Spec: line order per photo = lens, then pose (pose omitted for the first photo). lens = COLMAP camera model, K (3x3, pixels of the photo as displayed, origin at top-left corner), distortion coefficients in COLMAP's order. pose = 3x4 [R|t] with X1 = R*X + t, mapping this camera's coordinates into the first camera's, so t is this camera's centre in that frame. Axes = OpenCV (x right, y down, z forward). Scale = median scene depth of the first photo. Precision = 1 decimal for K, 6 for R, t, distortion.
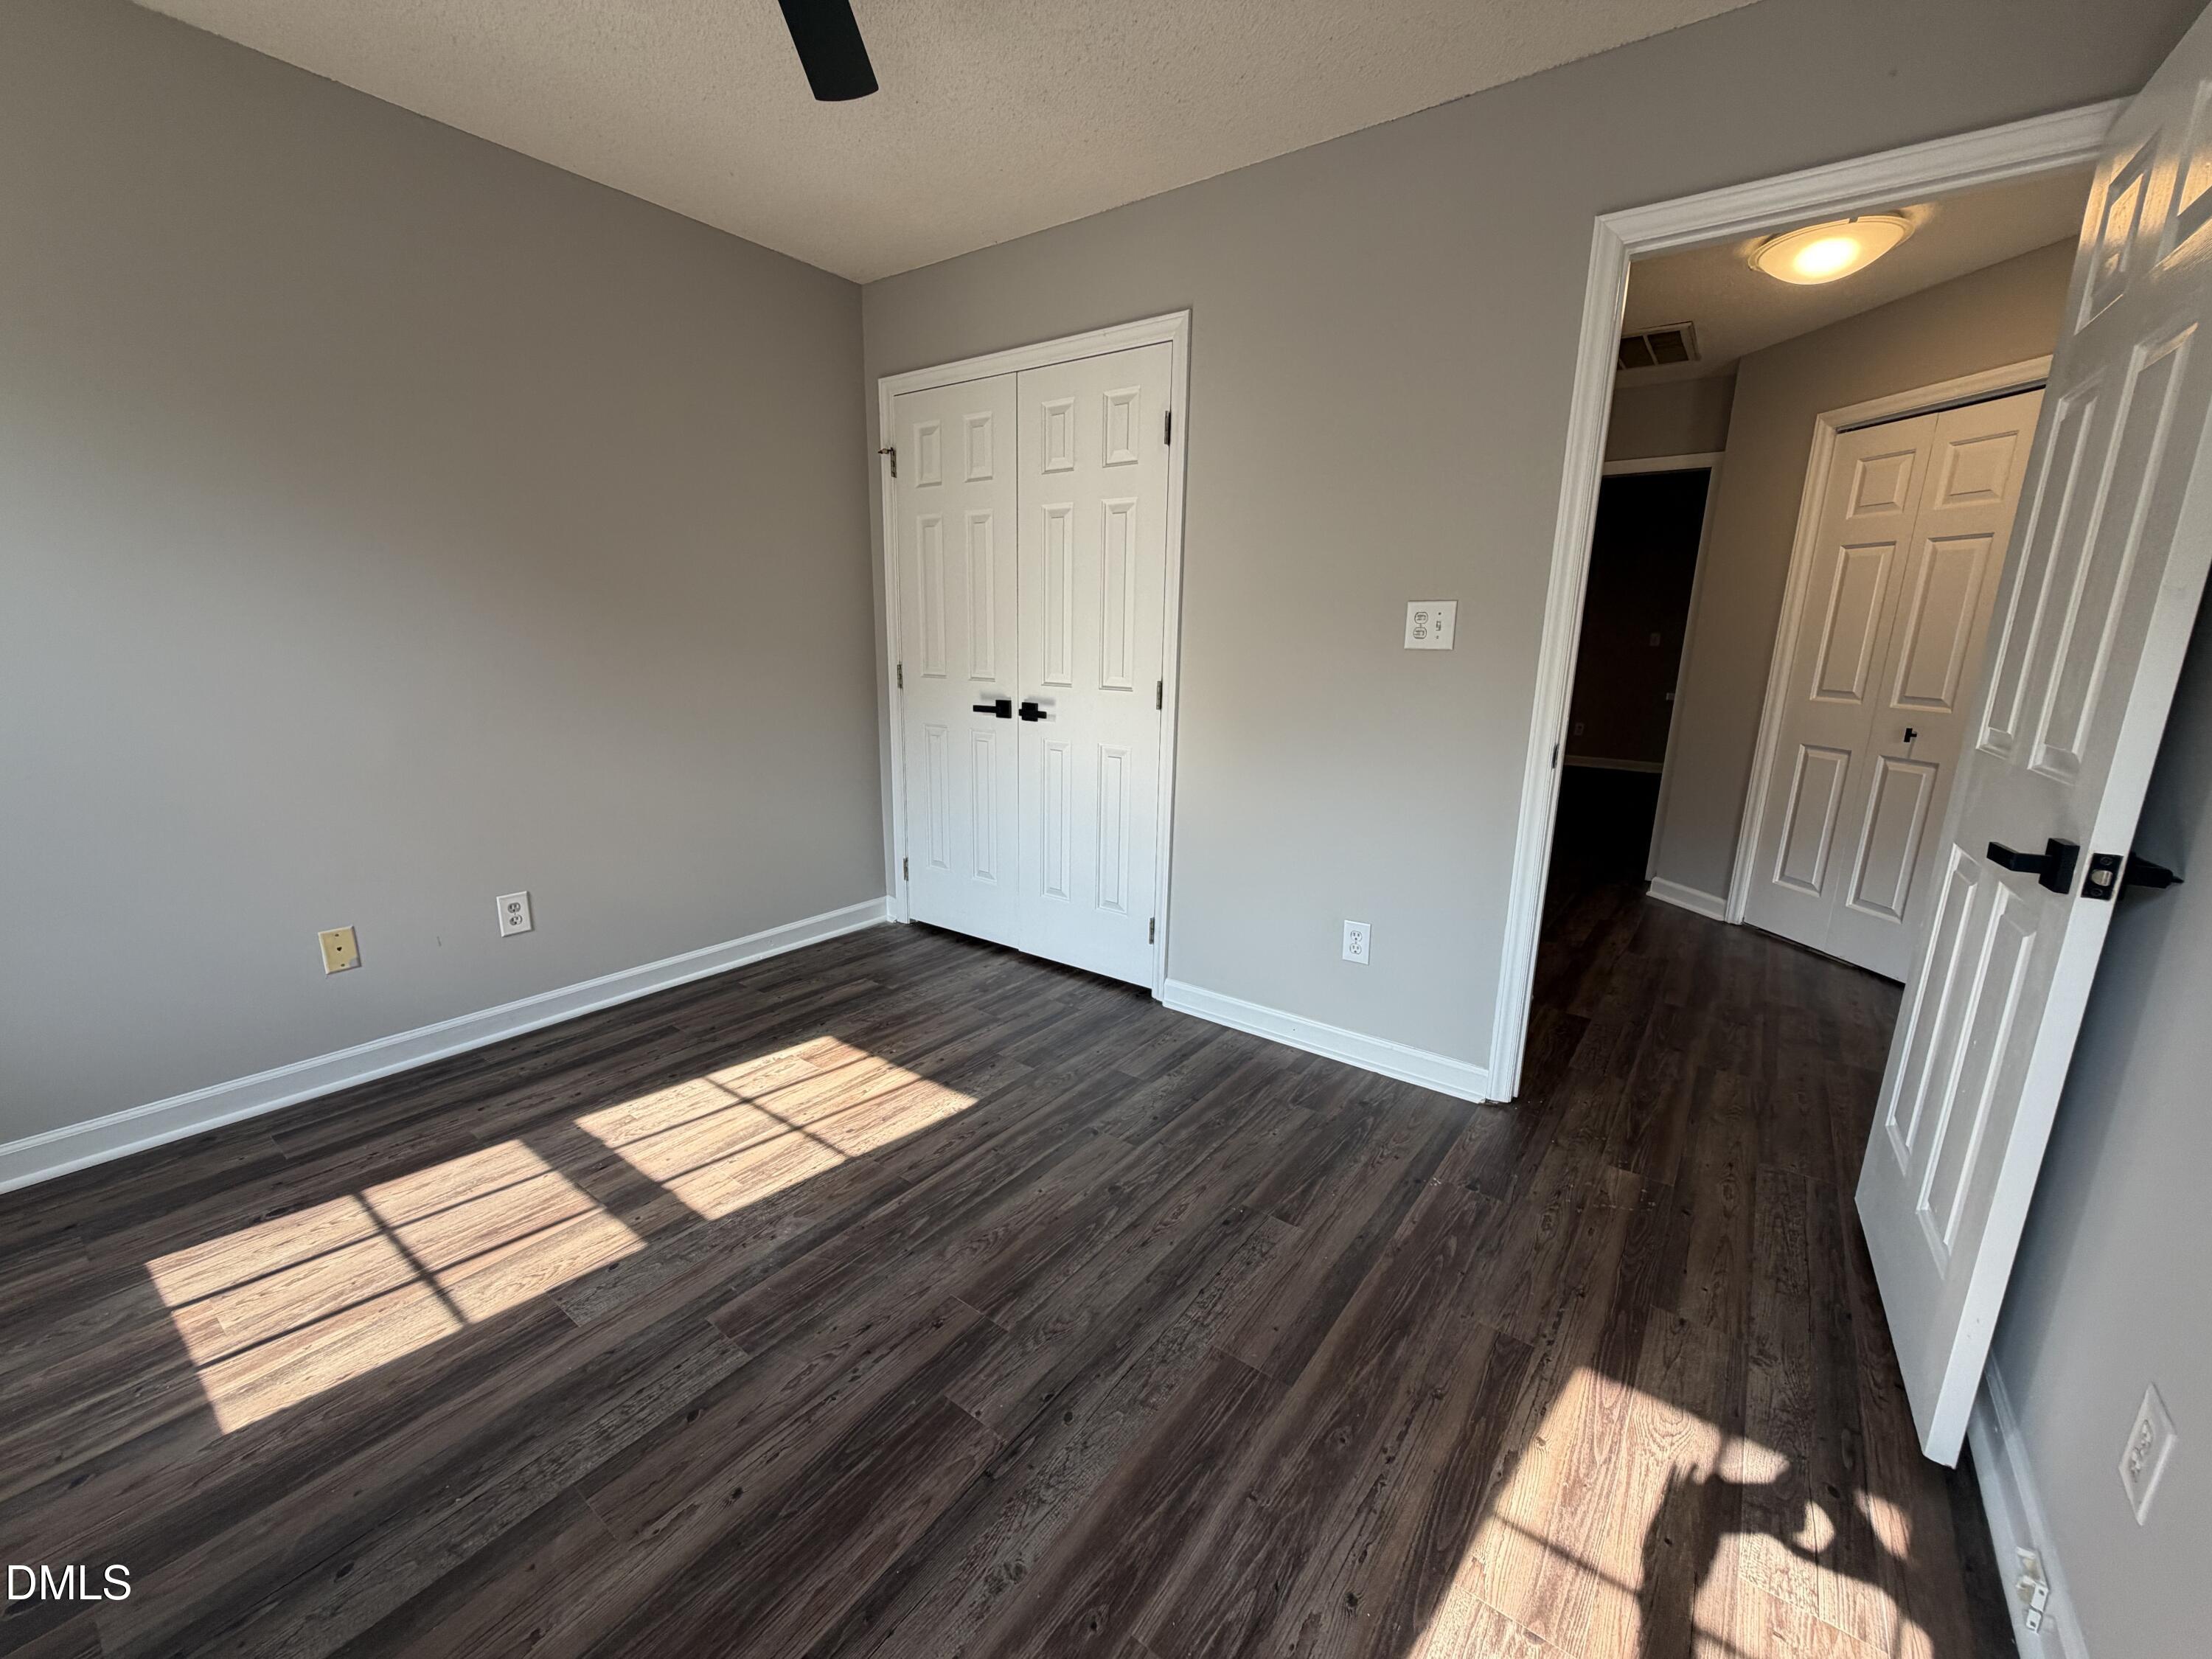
lens RADIAL K [[883.7, 0, 1074.5], [0, 883.7, 825.0], [0, 0, 1]] dist [0.002442, 0.000104]
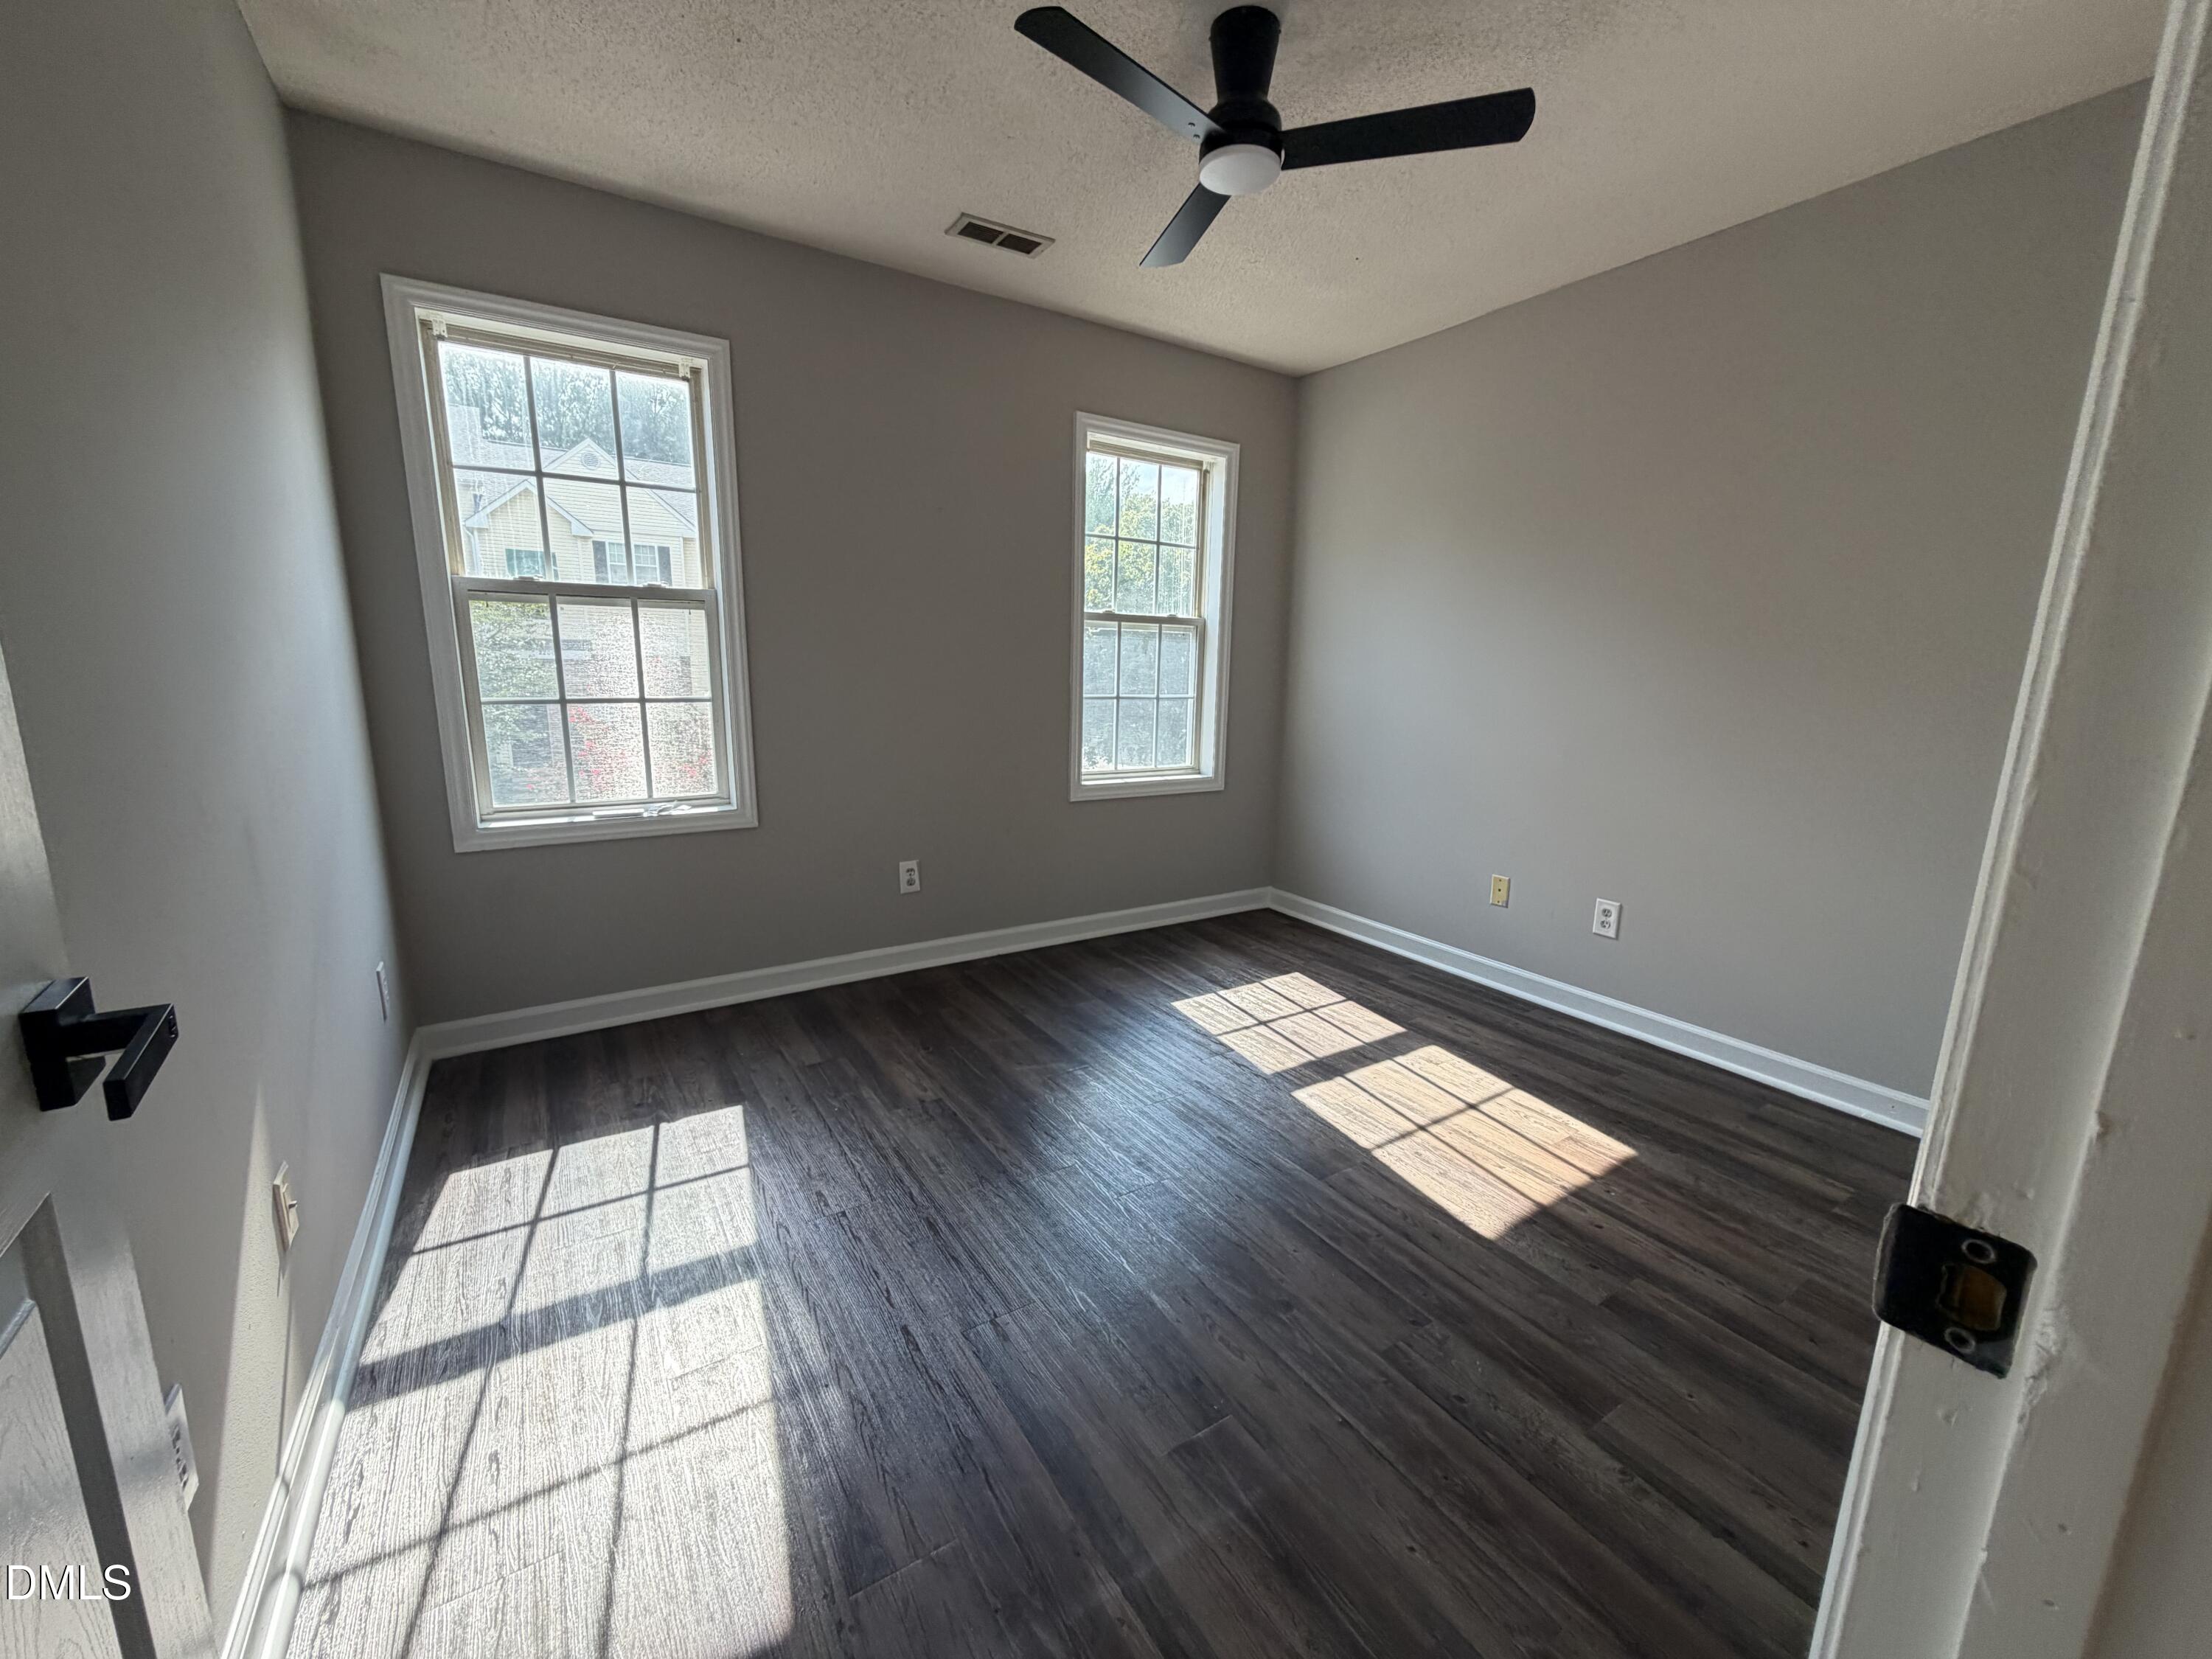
lens RADIAL K [[883.7, 0, 1152.0], [0, 883.7, 820.8], [0, 0, 1]] dist [0.002442, 0.000104]
pose [[-0.297594, 0.145218, -0.943583, 0.661544], [-0.229224, 0.948583, 0.218282, -0.147733], [0.926766, 0.281251, -0.249005, 0.783759]]
